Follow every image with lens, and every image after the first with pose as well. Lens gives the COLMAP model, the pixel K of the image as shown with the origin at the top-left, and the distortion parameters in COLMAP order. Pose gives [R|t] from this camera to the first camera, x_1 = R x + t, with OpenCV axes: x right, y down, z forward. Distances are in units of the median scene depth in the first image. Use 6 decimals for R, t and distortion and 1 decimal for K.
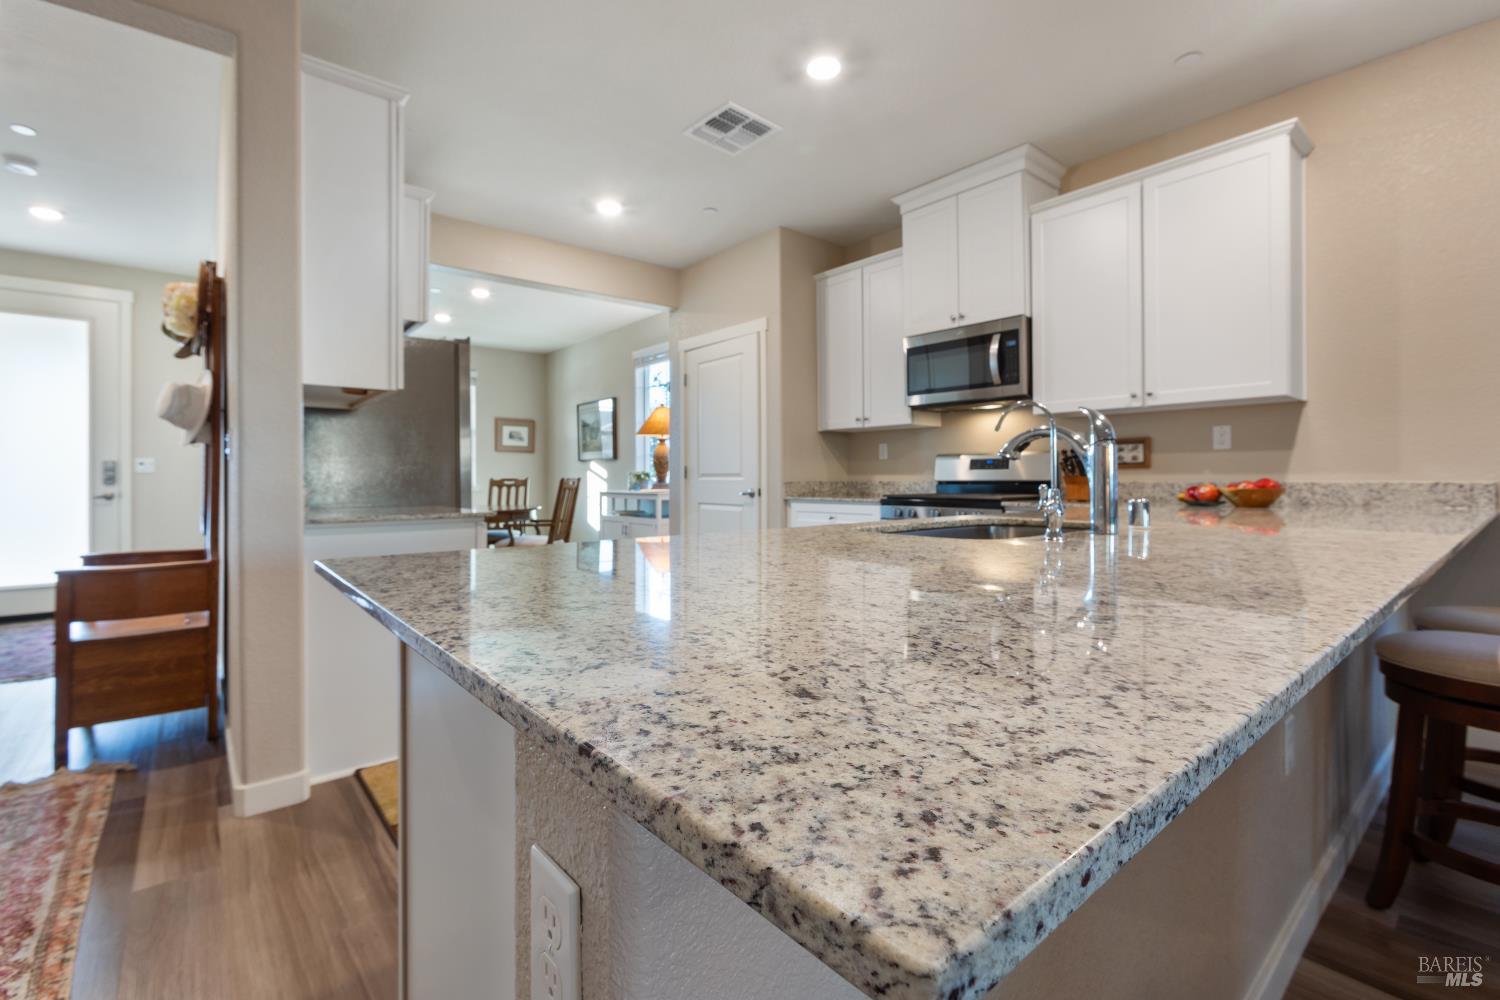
lens RADIAL K [[667.9, 0, 742.2], [0, 667.9, 473.6], [0, 0, 1]] dist [-0.006467, 0.005846]
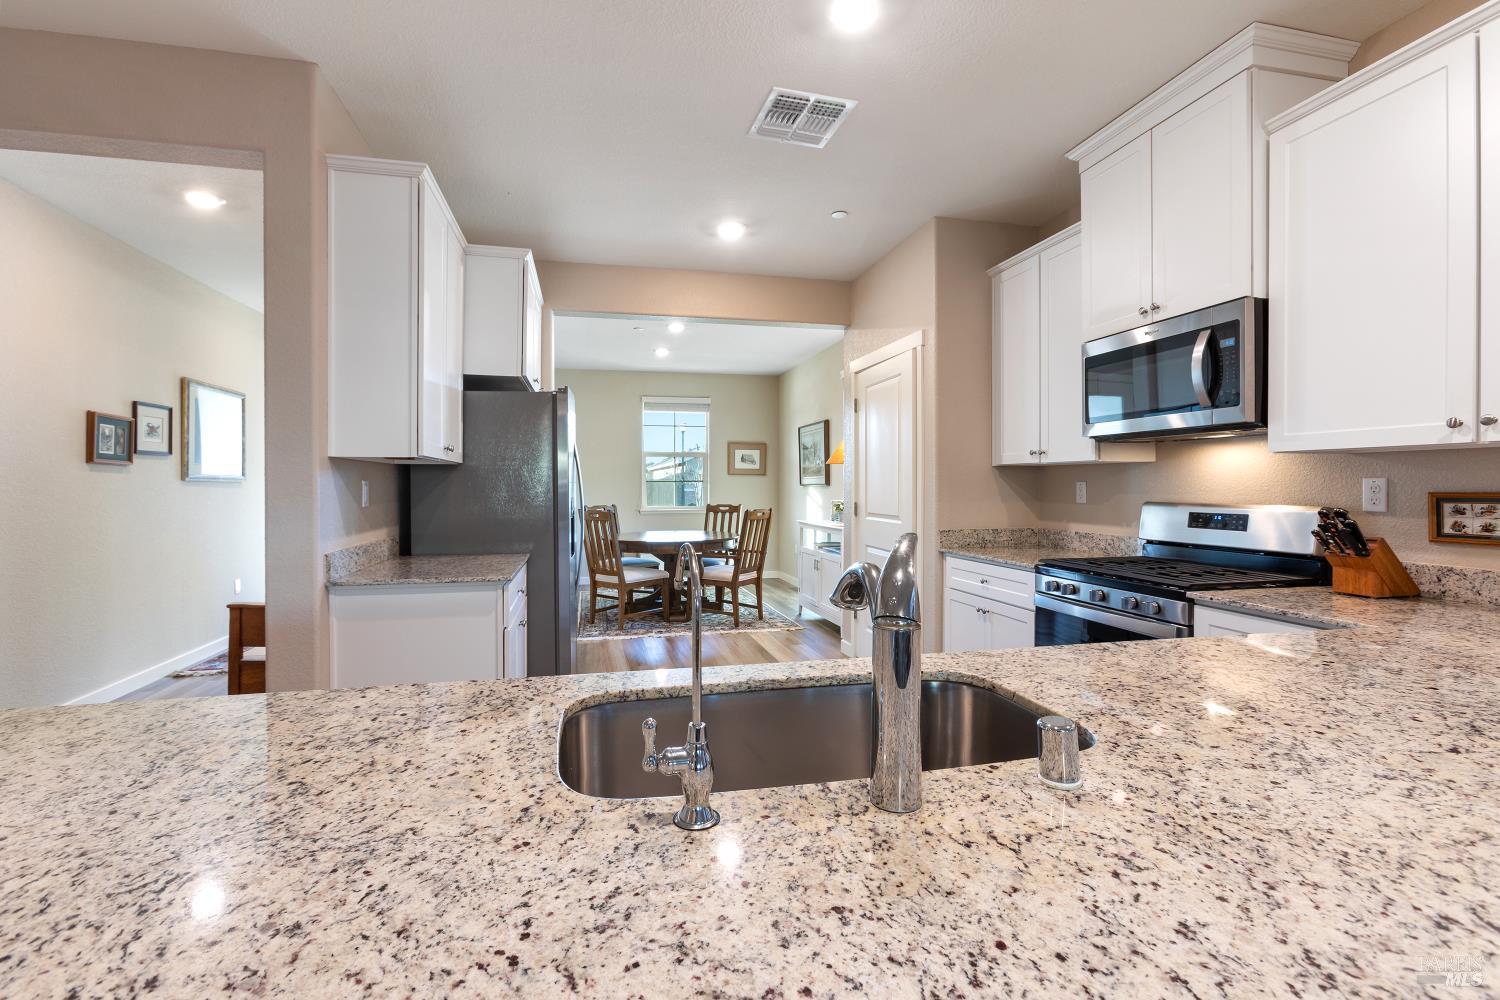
lens RADIAL K [[667.9, 0, 734.7], [0, 667.9, 485.4], [0, 0, 1]] dist [-0.006467, 0.005846]
pose [[0.890602, 0.004714, -0.454759, 0.227033], [-0.001699, 0.999974, 0.007039, -0.050602], [0.454780, -0.005496, 0.890587, 0.172224]]
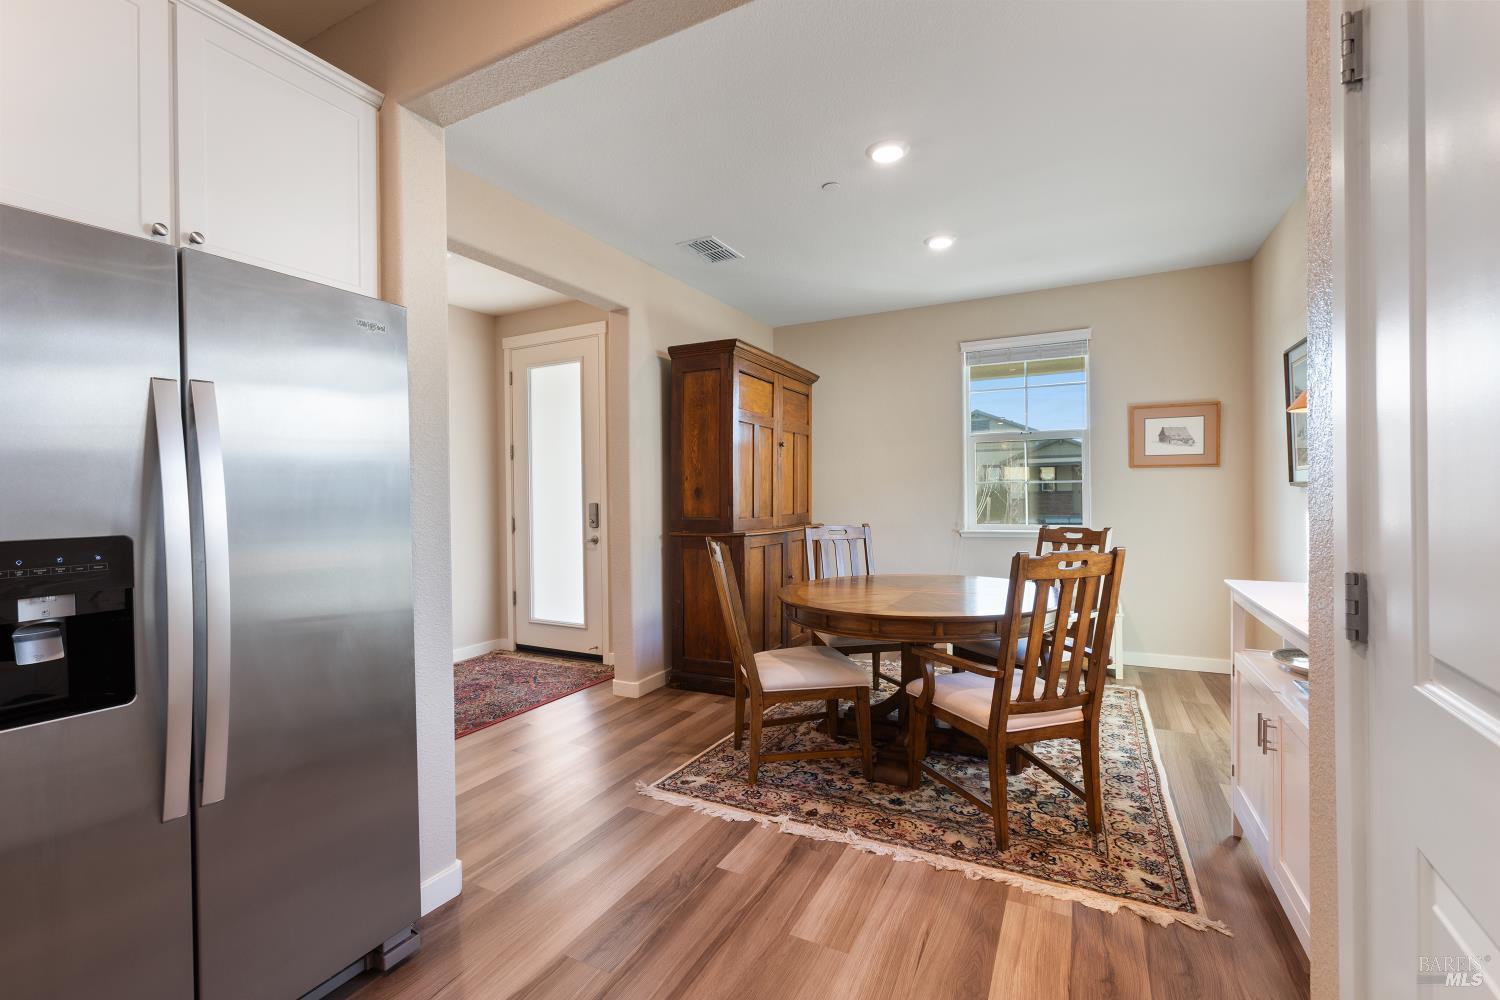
lens RADIAL K [[667.9, 0, 737.4], [0, 667.9, 493.8], [0, 0, 1]] dist [-0.006467, 0.005846]
pose [[0.390843, -0.002074, -0.920455, 0.019452], [0.017920, 0.999825, 0.005356, -0.042500], [0.920283, -0.018588, 0.390812, 1.008514]]
